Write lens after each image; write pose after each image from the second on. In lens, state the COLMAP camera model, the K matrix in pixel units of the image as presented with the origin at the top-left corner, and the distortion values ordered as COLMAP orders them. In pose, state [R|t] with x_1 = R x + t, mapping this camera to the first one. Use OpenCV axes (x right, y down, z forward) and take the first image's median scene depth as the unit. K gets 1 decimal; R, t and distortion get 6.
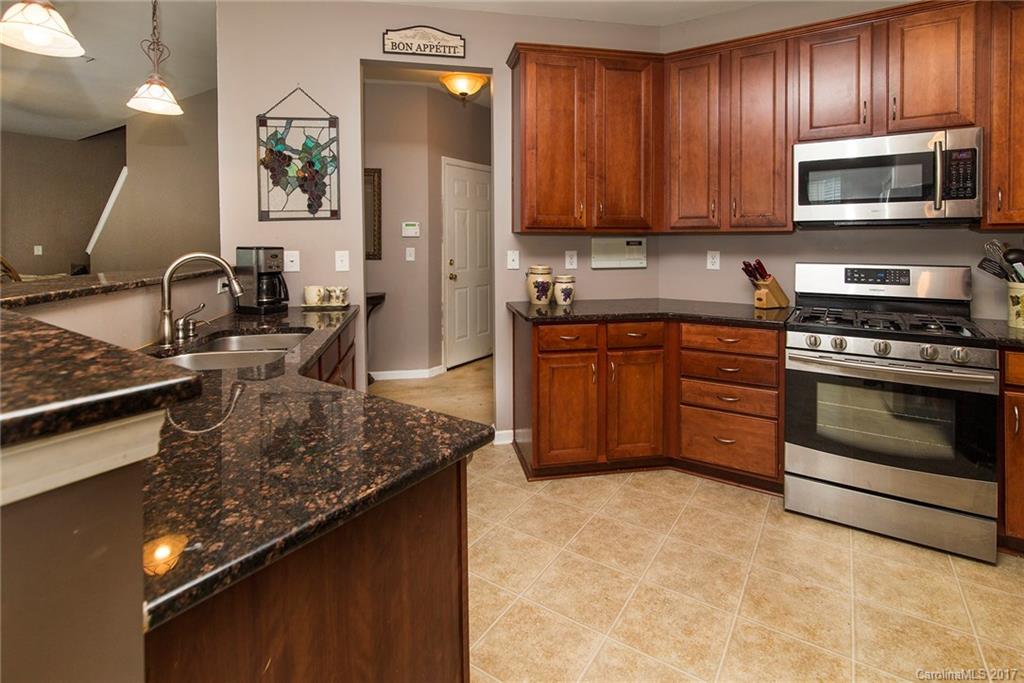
lens RADIAL K [[493.5, 0, 512.0], [0, 493.5, 341.5], [0, 0, 1]] dist [-0.000116, 0.000042]
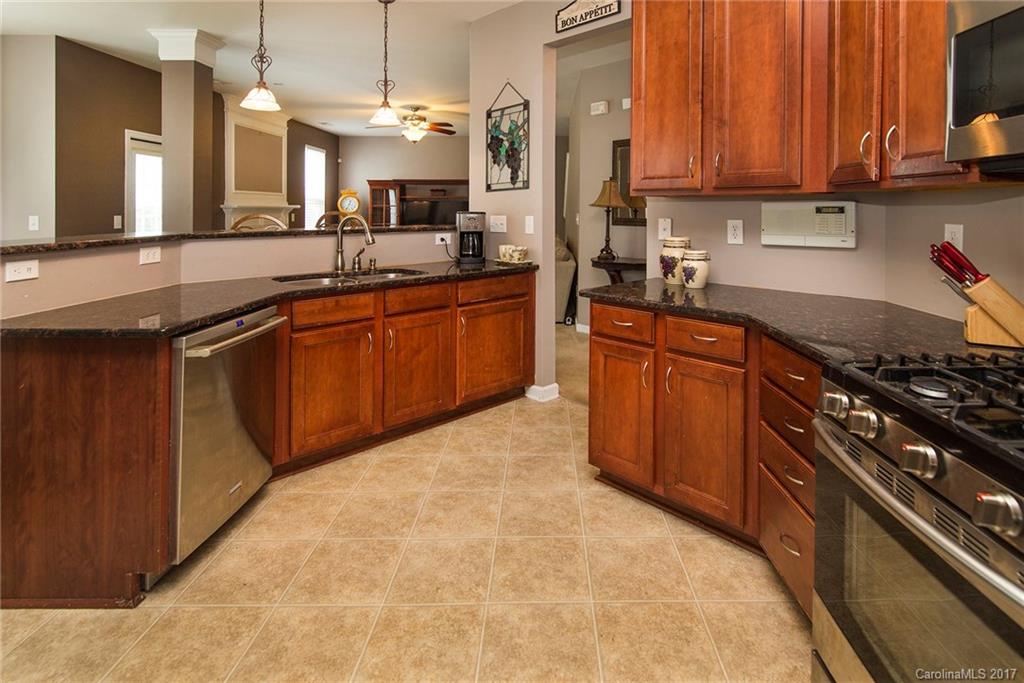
lens RADIAL K [[489.3, 0, 511.7], [0, 489.3, 298.0], [0, 0, 1]] dist [-0.000454, 0.000116]
pose [[0.574234, 0.147024, -0.805381, 0.614316], [-0.164616, 0.984386, 0.062331, -0.064905], [0.801970, 0.096786, 0.589471, 0.339713]]
